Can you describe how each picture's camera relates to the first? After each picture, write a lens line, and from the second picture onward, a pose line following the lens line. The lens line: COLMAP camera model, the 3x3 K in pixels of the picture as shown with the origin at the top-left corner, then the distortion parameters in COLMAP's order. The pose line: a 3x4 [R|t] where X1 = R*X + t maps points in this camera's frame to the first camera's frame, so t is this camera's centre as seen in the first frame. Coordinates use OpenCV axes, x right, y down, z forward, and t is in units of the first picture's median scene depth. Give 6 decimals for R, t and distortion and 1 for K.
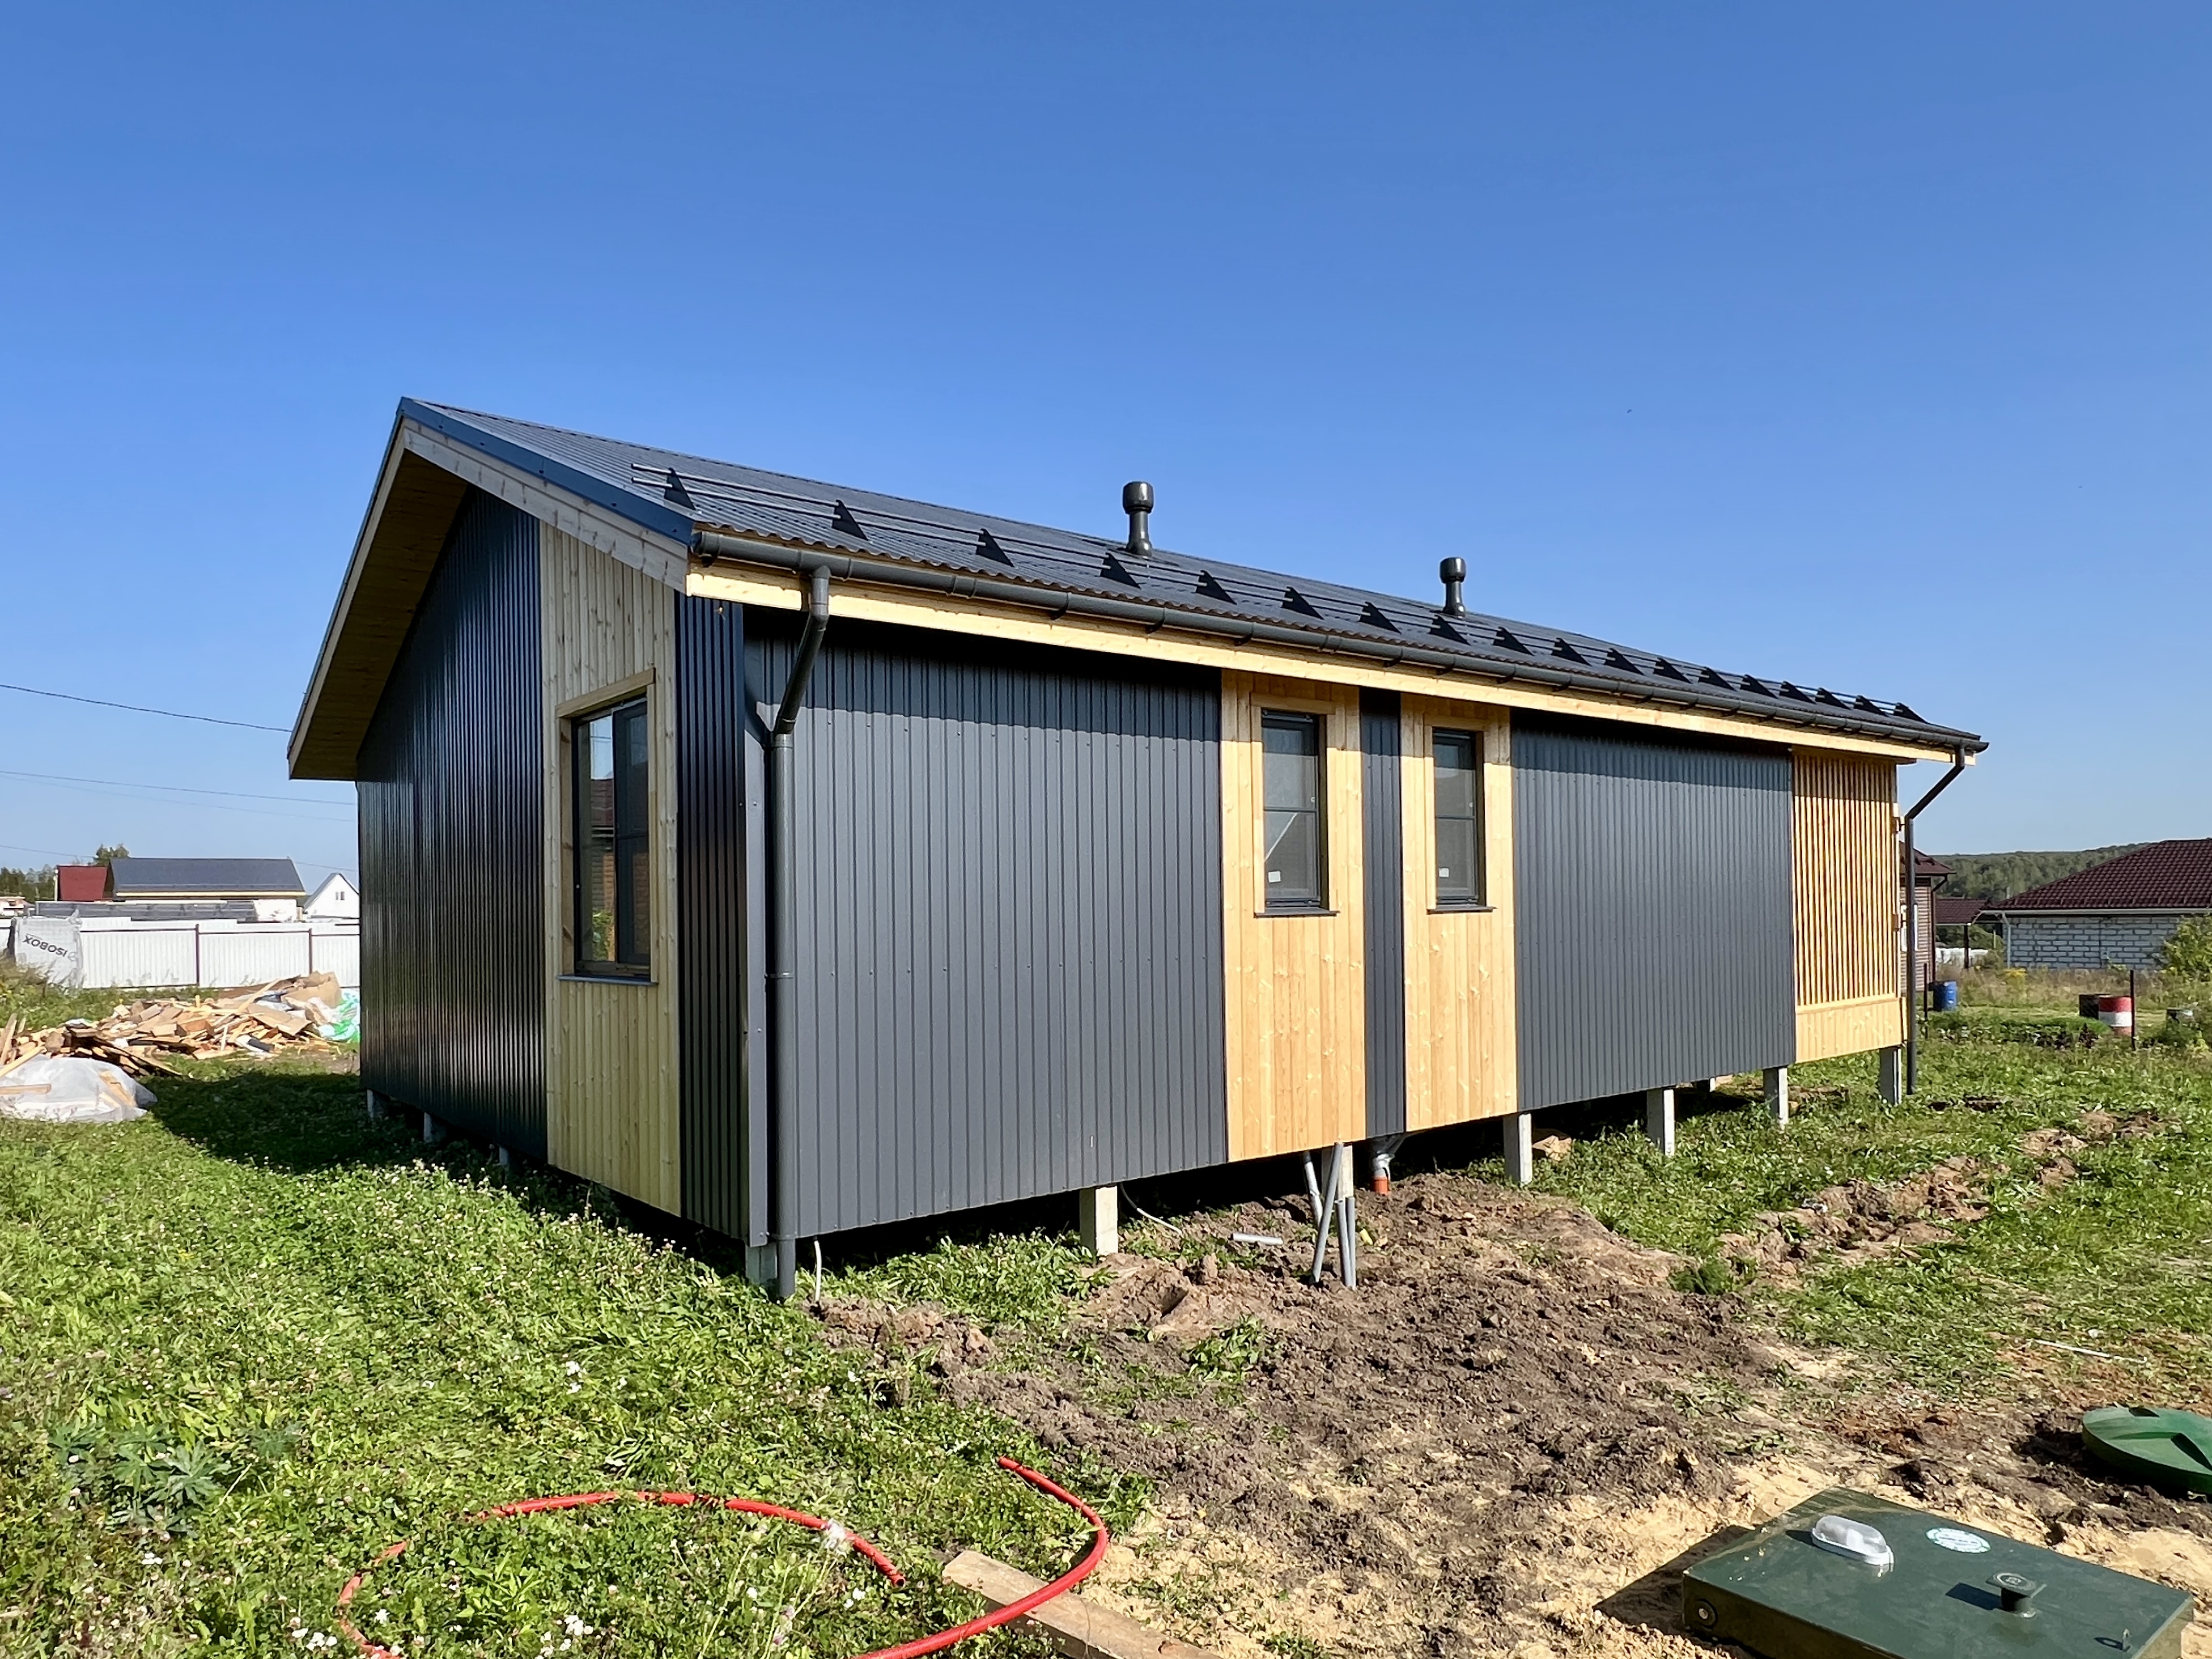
lens RADIAL K [[1470.2, 0, 1102.6], [0, 1470.2, 944.1], [0, 0, 1]] dist [-0.004131, -0.002604]
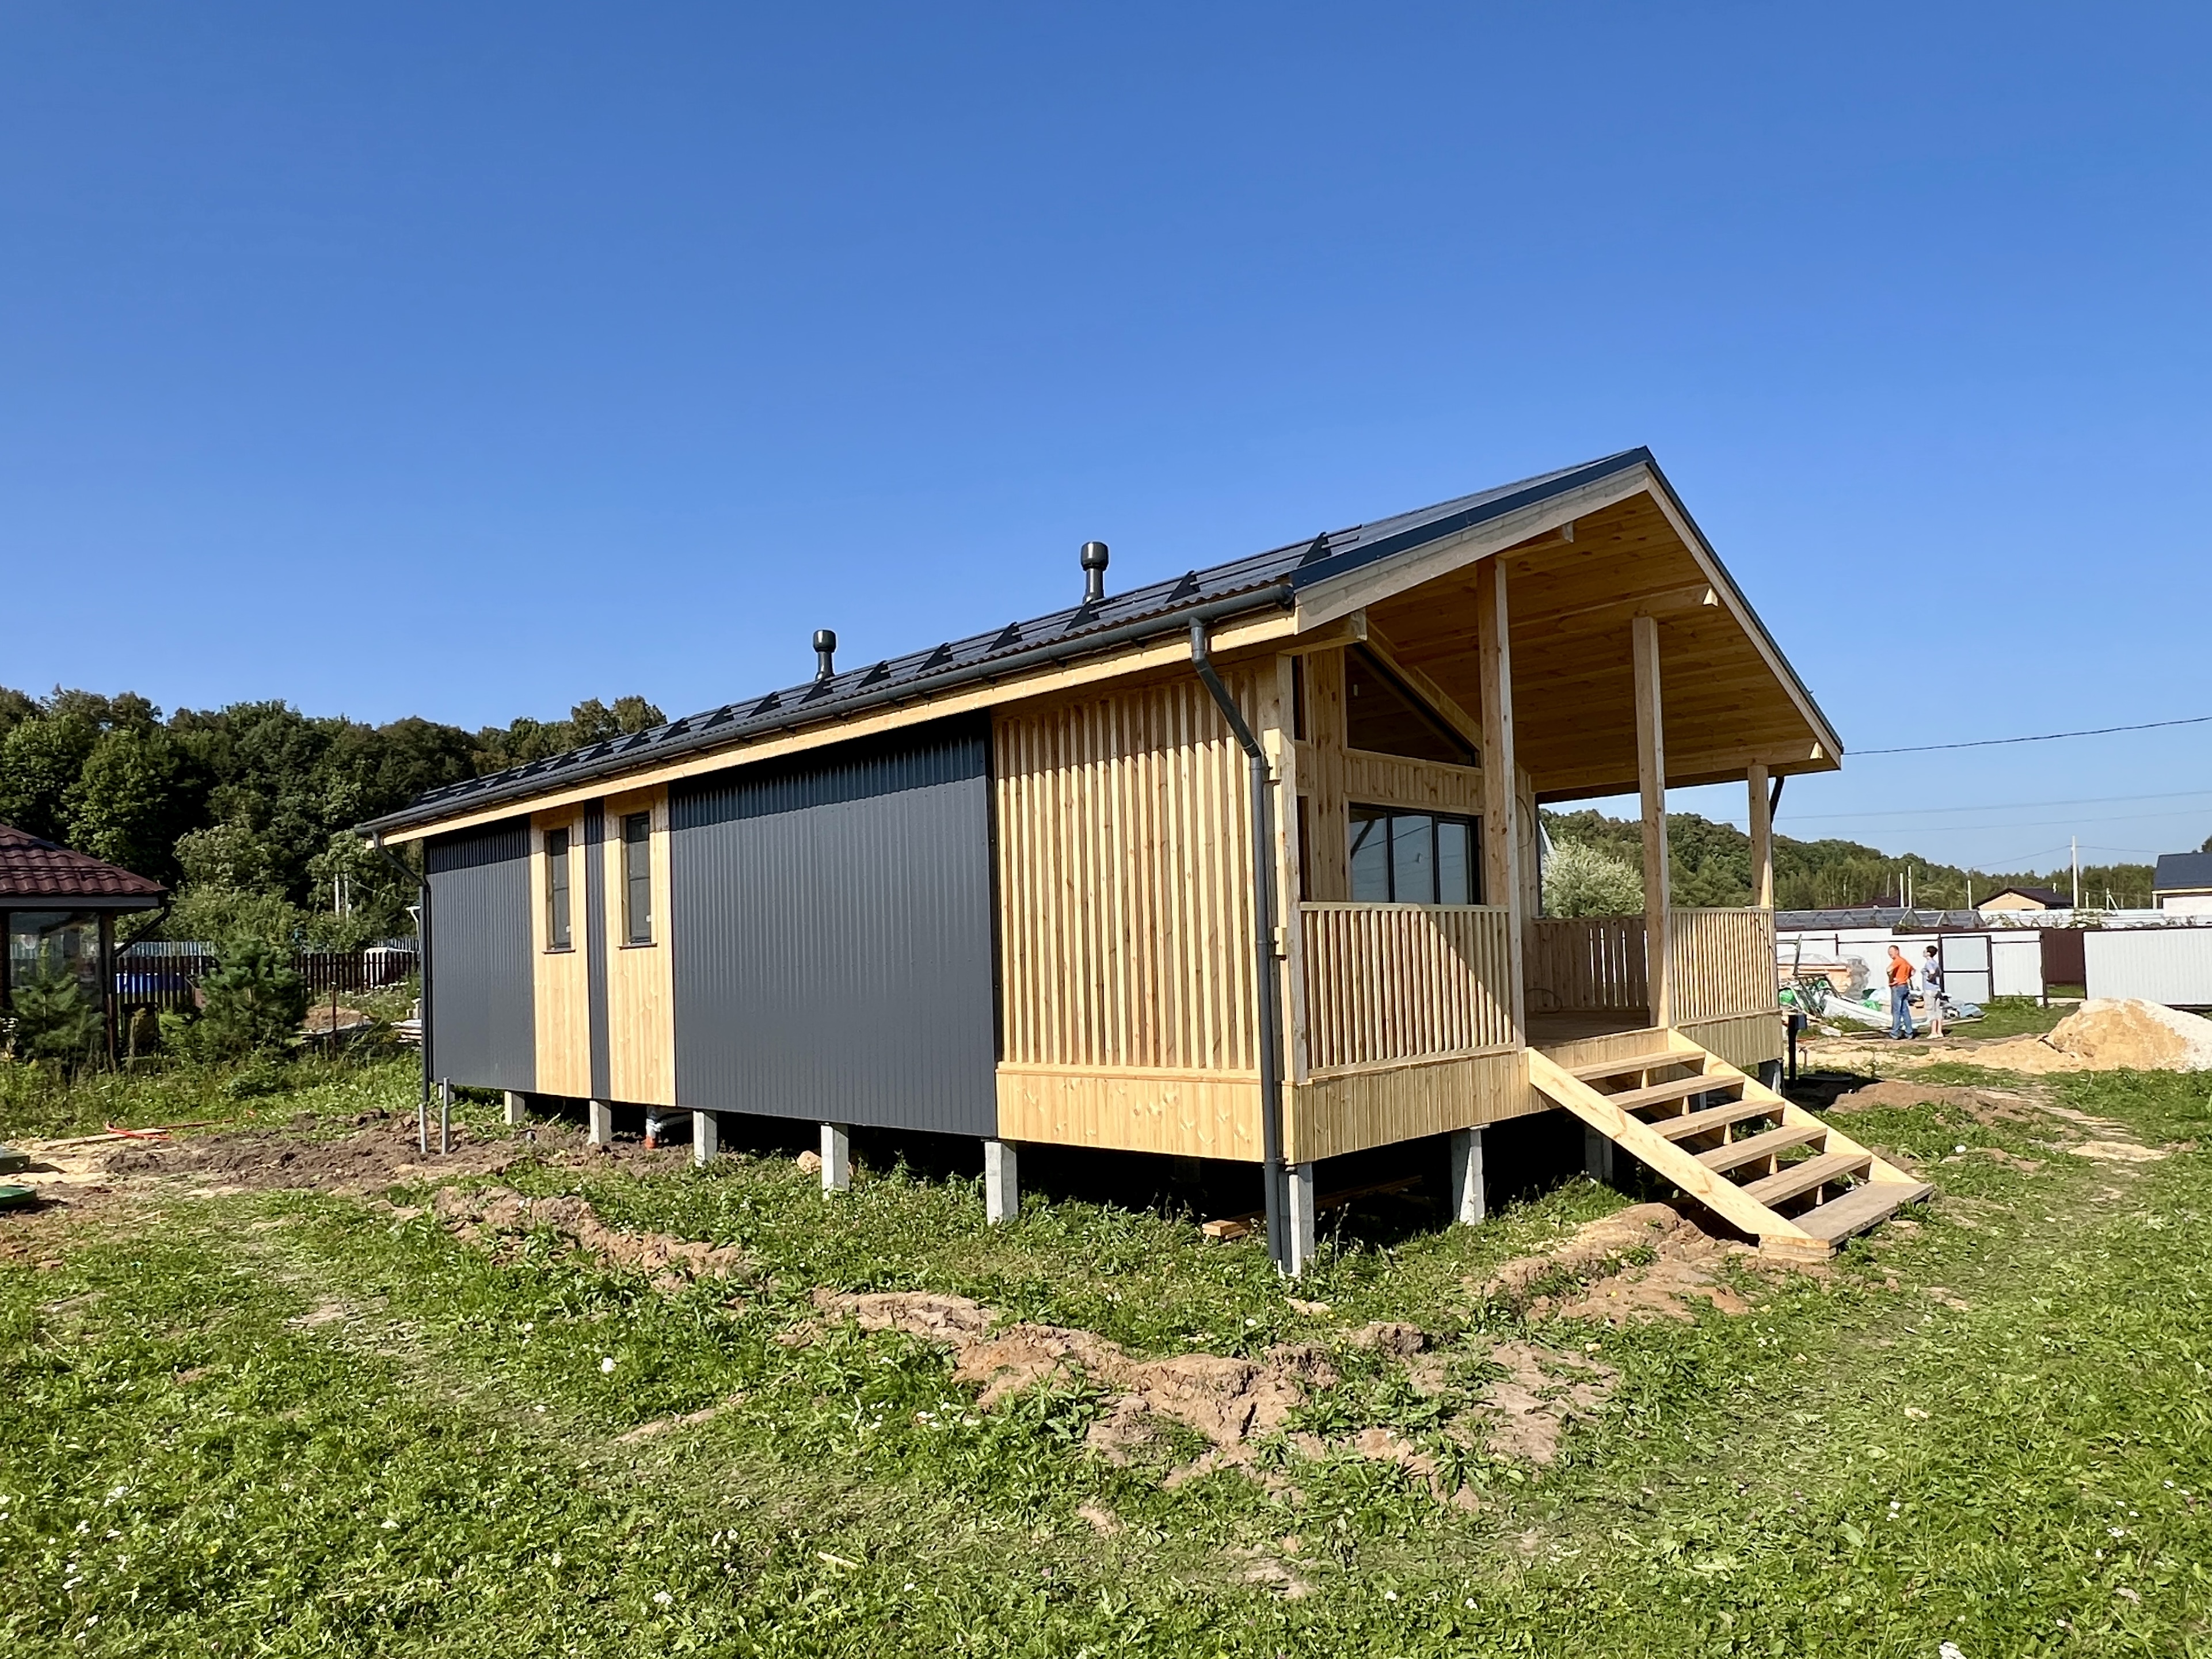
lens RADIAL K [[1368.2, 0, 1097.0], [0, 1368.2, 918.5], [0, 0, 1]] dist [0.001399, -0.004417]
pose [[0.104327, 0.011107, -0.994481, 1.529183], [0.043307, 0.998938, 0.015700, -0.051005], [0.993600, -0.044706, 0.103735, 1.285081]]
